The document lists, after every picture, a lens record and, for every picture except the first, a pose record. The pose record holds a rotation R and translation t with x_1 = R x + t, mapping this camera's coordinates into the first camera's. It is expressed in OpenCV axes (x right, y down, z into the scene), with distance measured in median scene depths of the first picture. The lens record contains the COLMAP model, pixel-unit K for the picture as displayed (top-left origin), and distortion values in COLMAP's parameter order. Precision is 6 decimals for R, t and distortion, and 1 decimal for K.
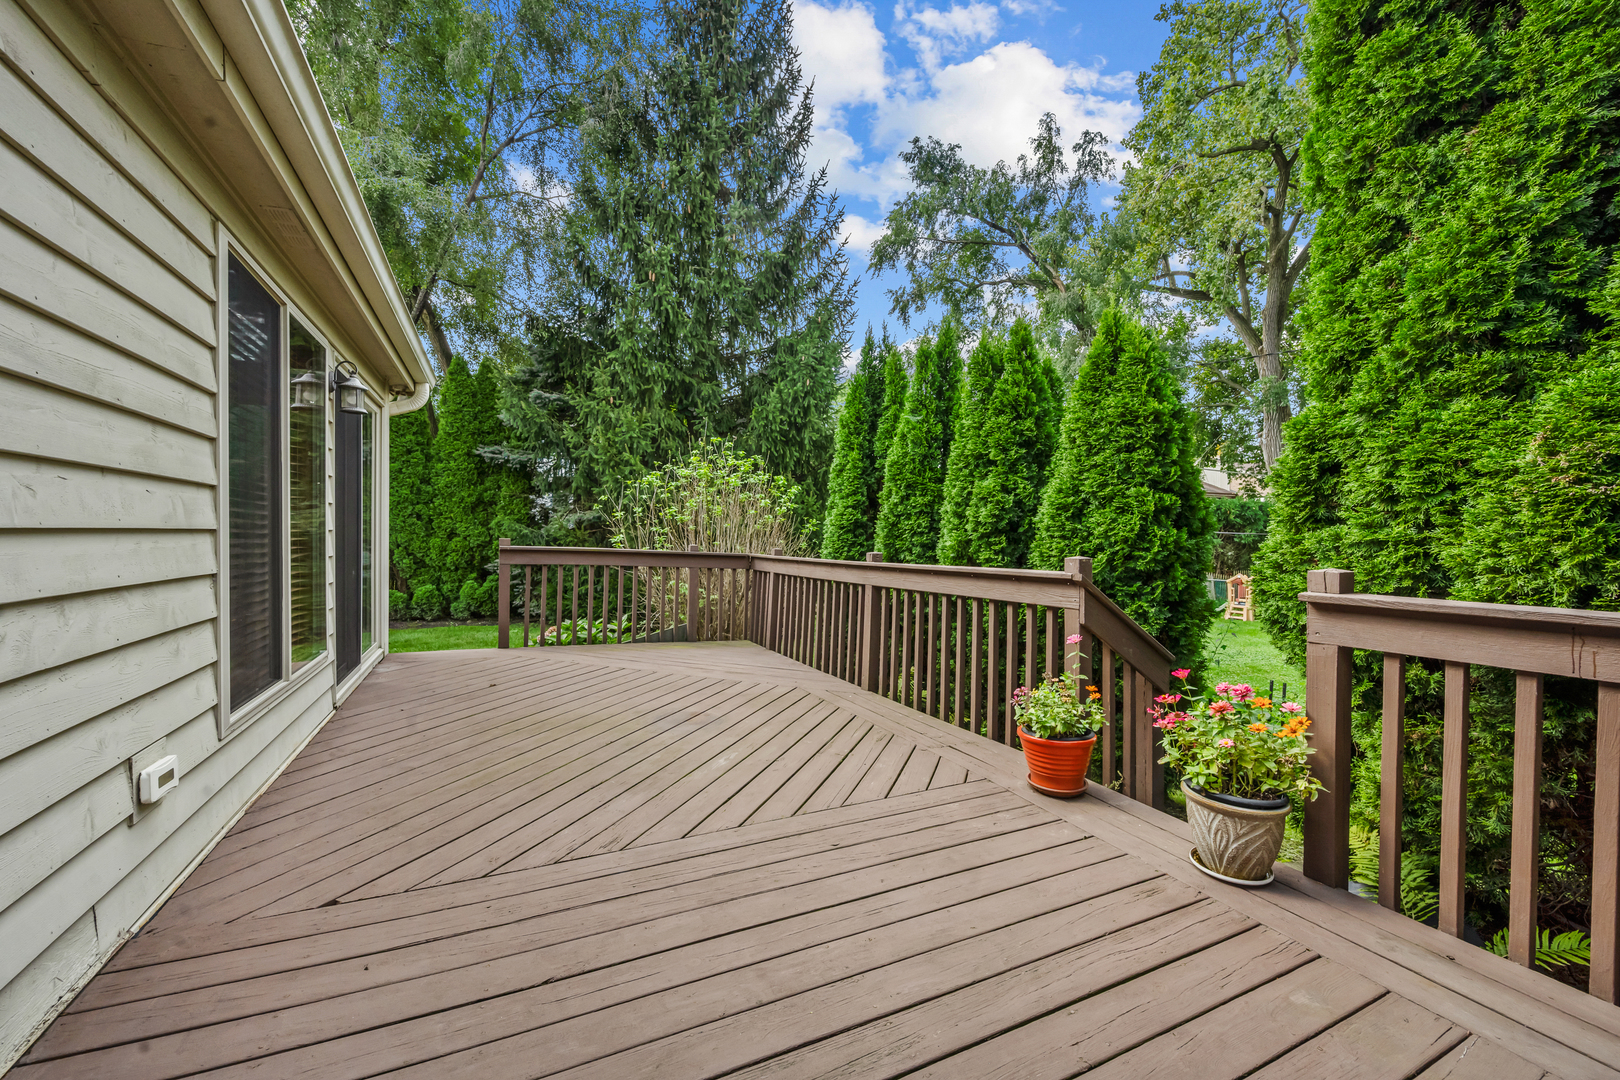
lens RADIAL K [[650.7, 0, 813.3], [0, 650.7, 542.8], [0, 0, 1]] dist [0.000701, -0.000047]
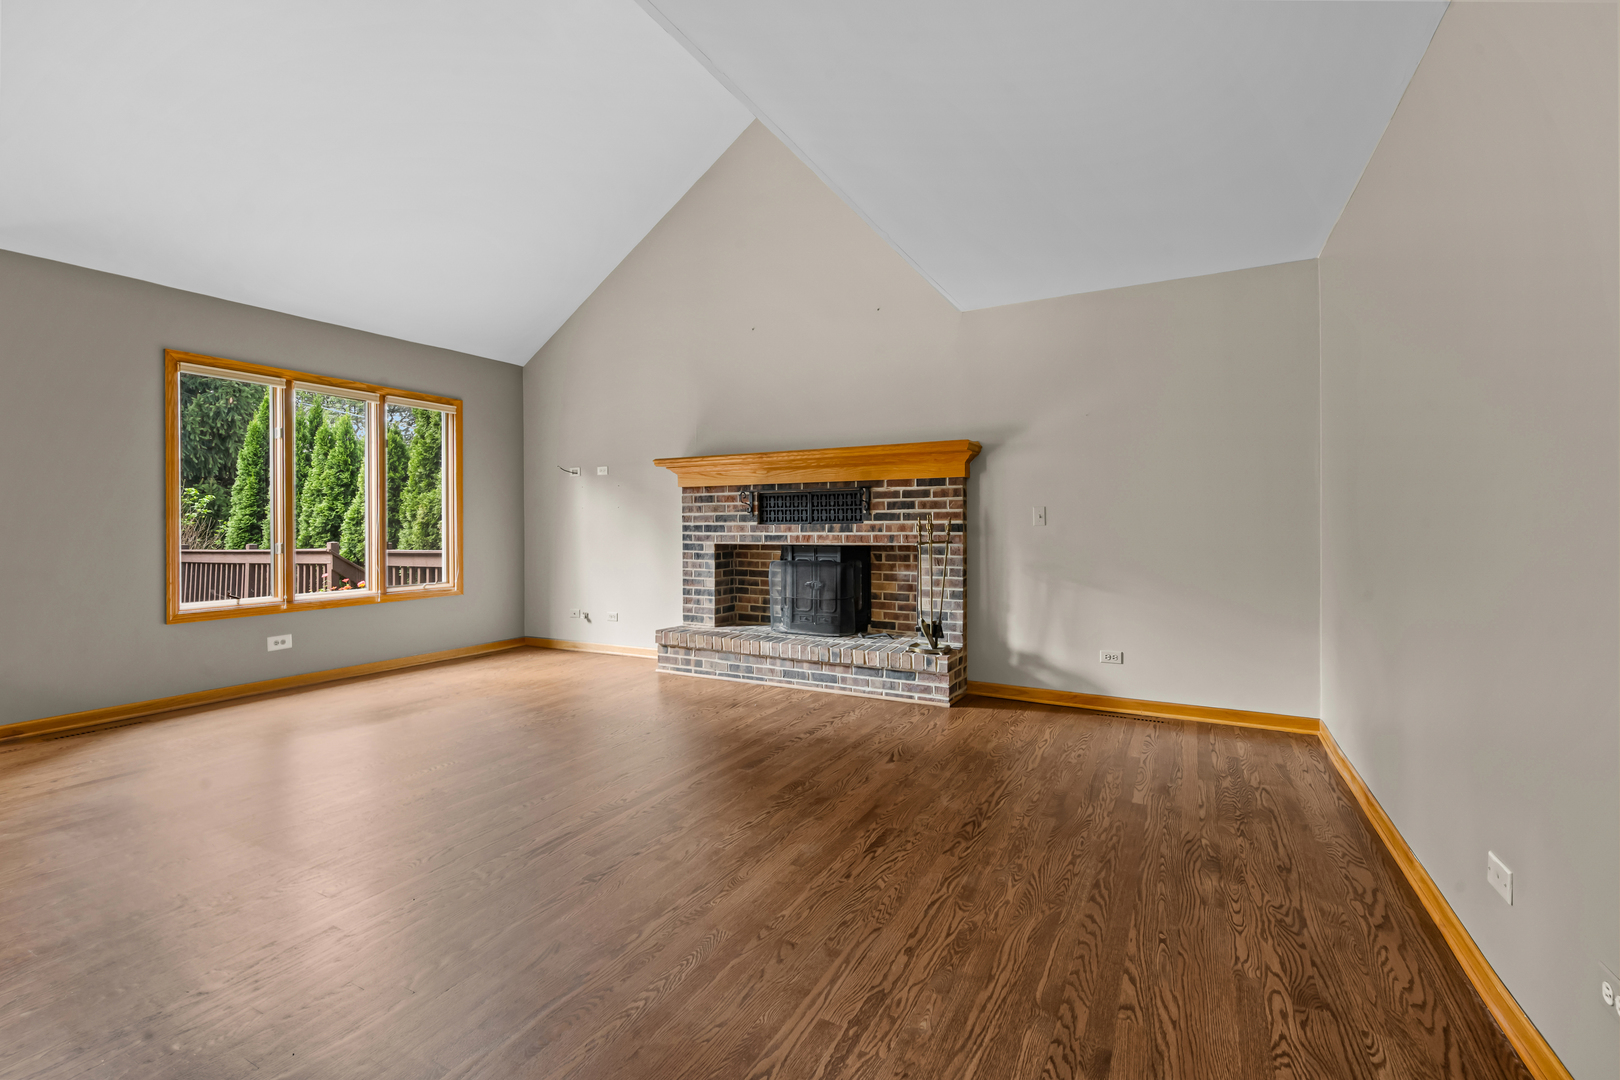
lens RADIAL K [[697.1, 0, 811.8], [0, 697.1, 523.8], [0, 0, 1]] dist [-0.000201, -0.000039]
pose [[0.807563, -0.021316, 0.589396, 0.202435], [0.025863, 0.999665, 0.000718, -0.001997], [-0.589214, 0.014664, 0.807844, -1.357886]]
